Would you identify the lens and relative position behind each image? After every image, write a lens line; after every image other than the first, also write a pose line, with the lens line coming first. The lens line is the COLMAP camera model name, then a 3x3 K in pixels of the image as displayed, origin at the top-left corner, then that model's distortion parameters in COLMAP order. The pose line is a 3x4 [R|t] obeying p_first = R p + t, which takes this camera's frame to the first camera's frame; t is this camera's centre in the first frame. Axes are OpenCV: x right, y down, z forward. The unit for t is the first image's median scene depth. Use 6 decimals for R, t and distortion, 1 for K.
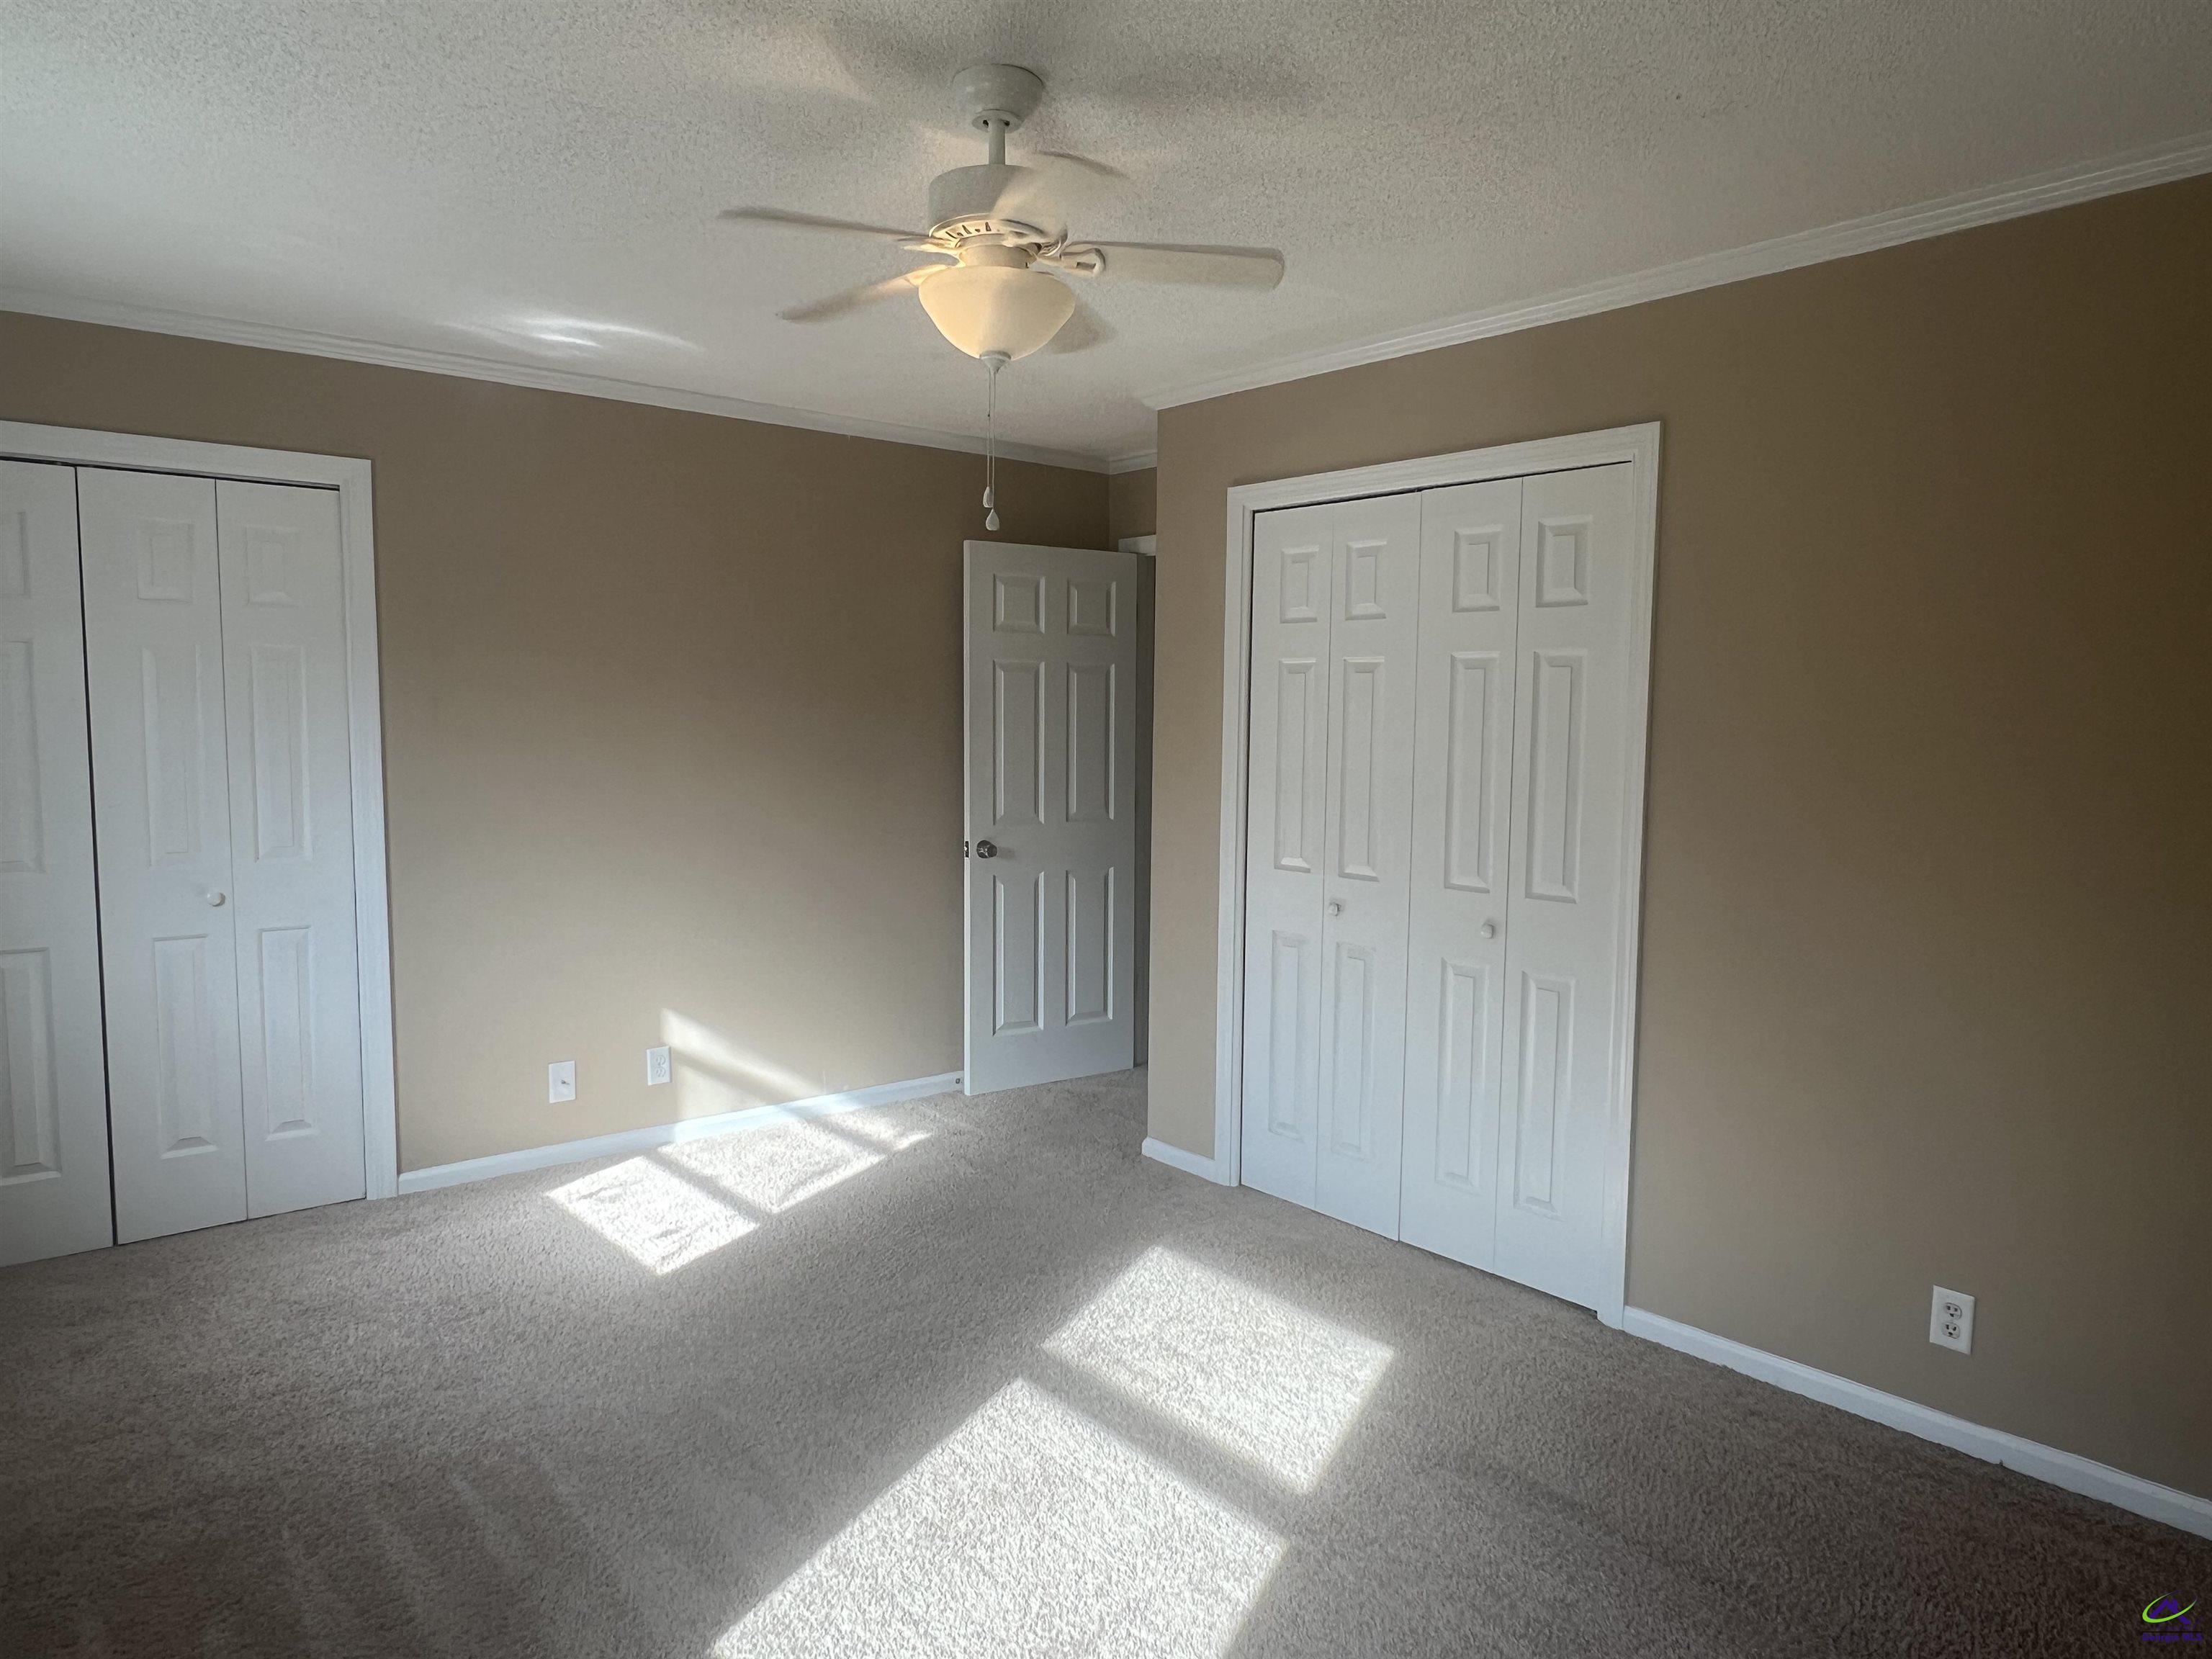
lens RADIAL K [[1440.0, 0, 1073.1], [0, 1440.0, 839.5], [0, 0, 1]] dist [-0.005194, -0.001988]
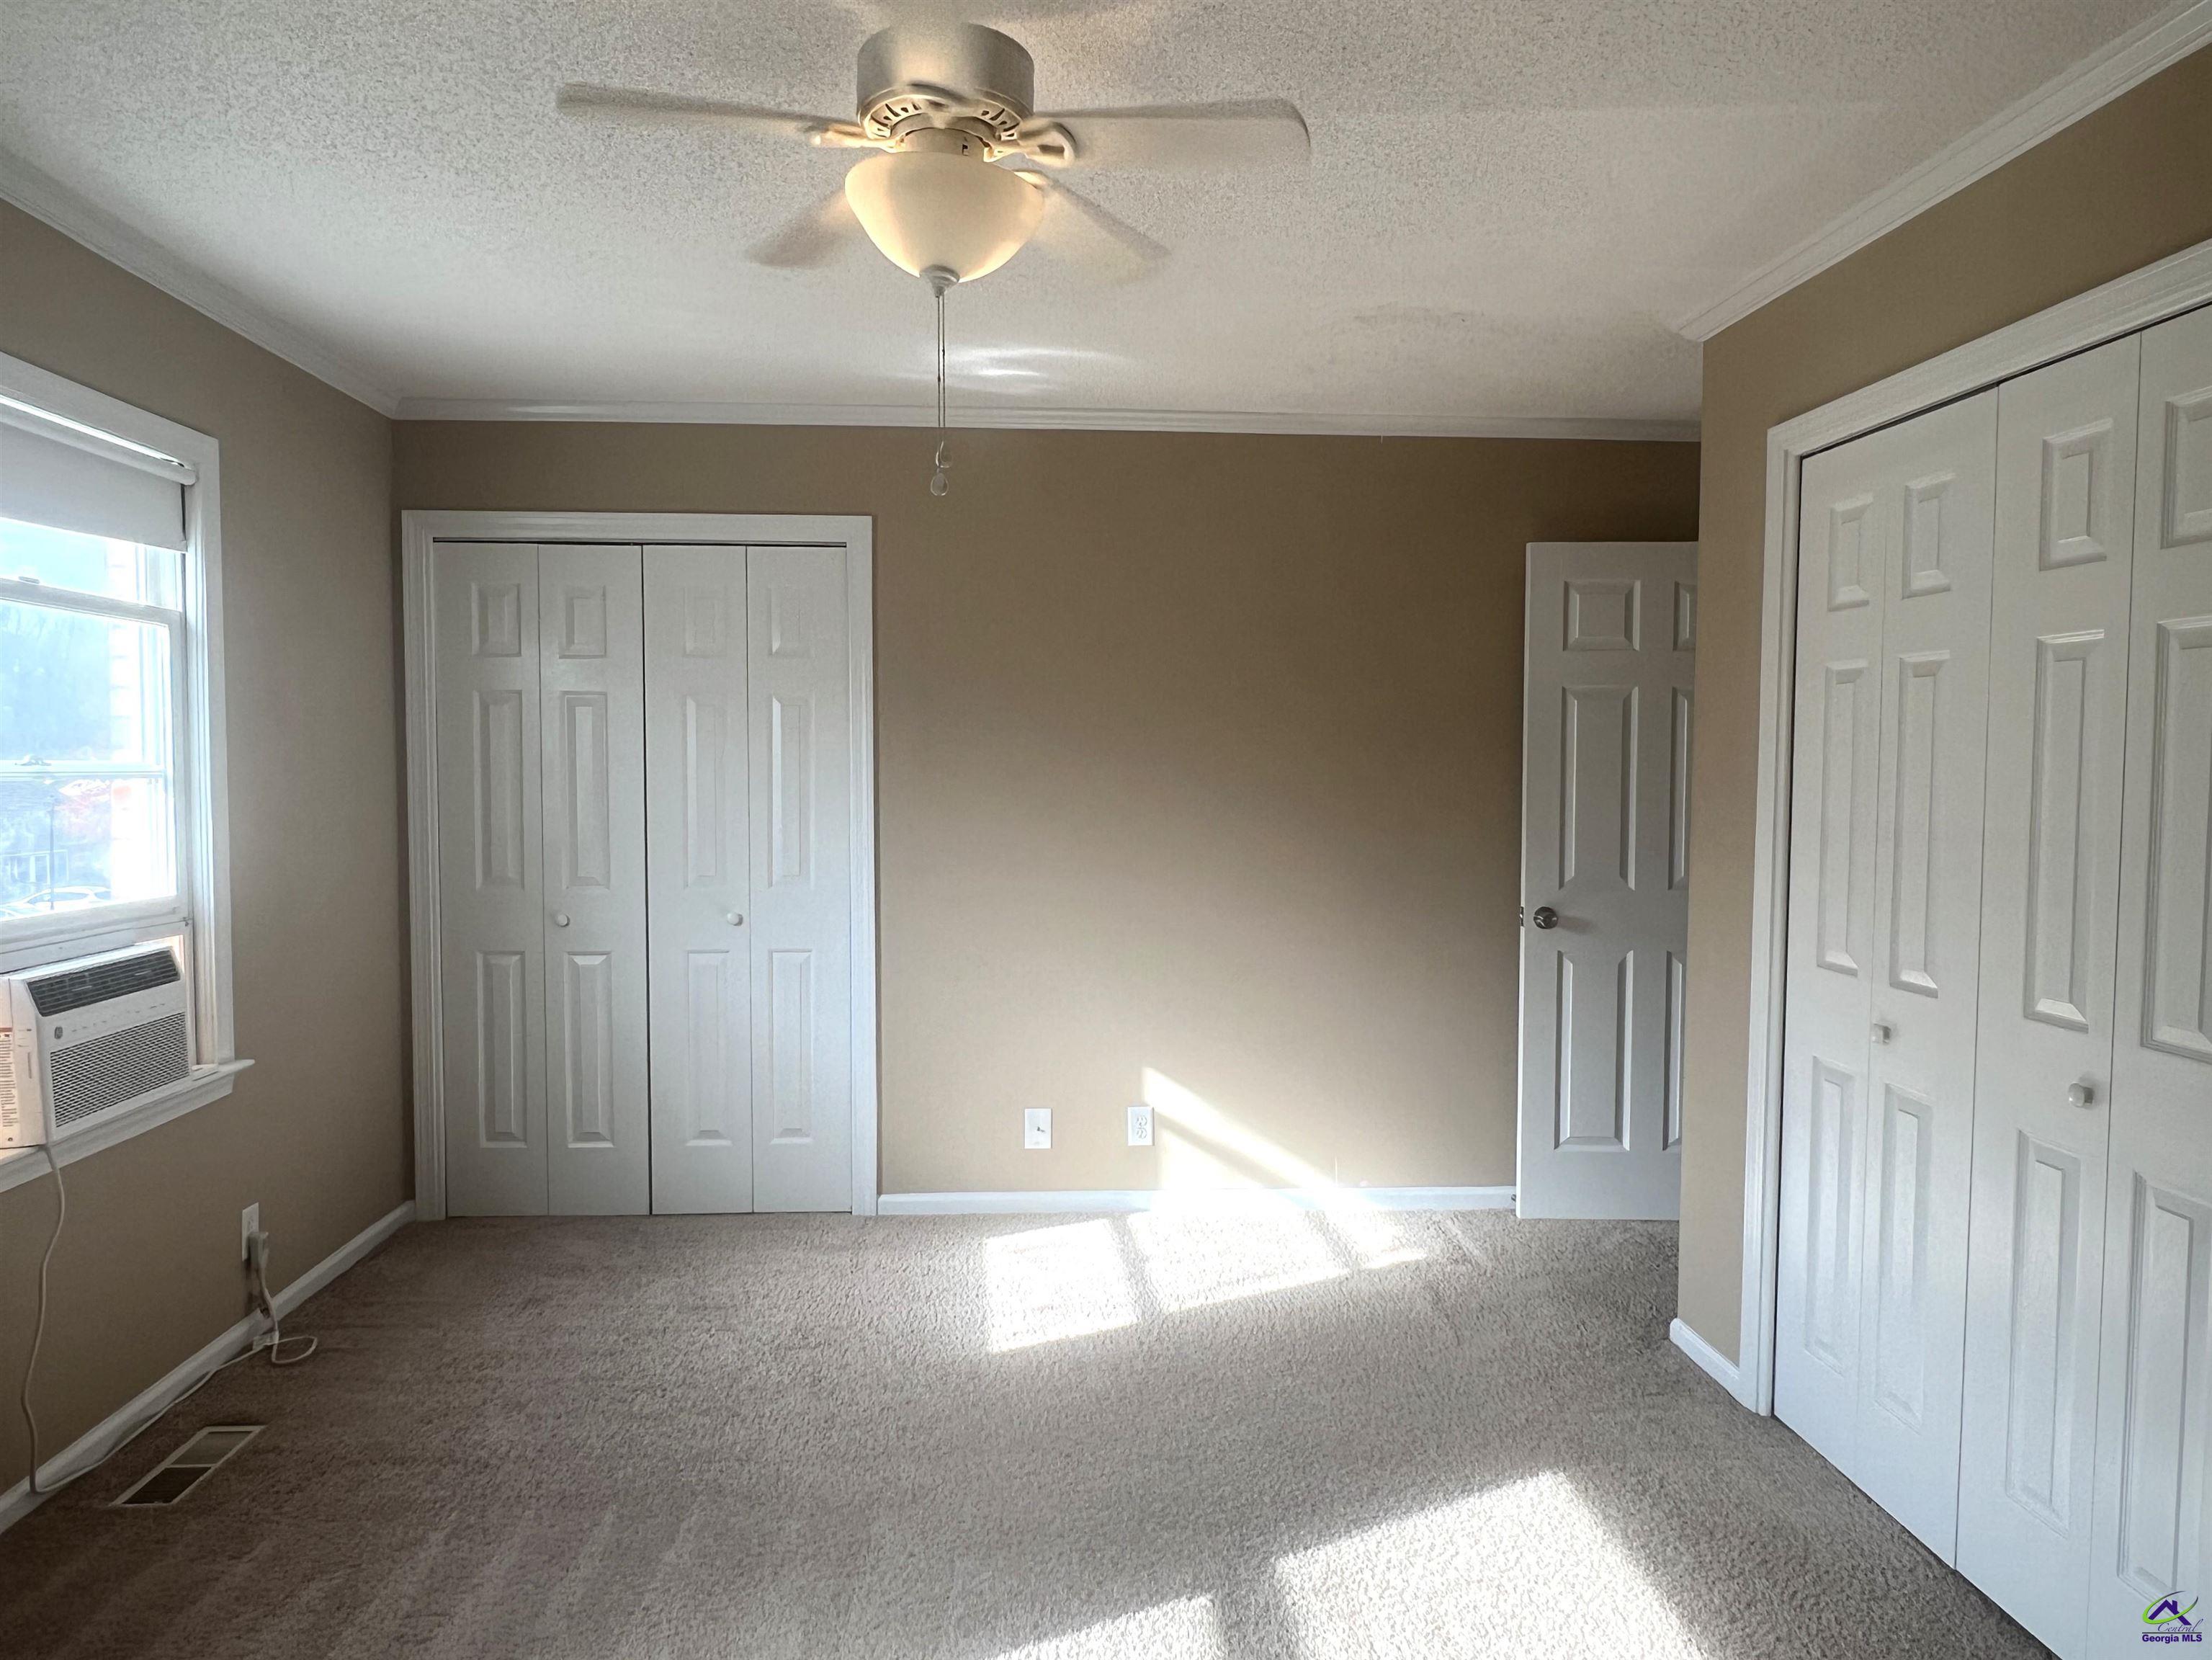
lens RADIAL K [[1440.2, 0, 1100.1], [0, 1440.2, 839.2], [0, 0, 1]] dist [-0.005194, -0.001988]
pose [[0.807068, 0.025910, -0.589890, 0.275496], [-0.049091, 0.998522, -0.023305, -0.008222], [0.588415, 0.047767, 0.807147, 0.245289]]
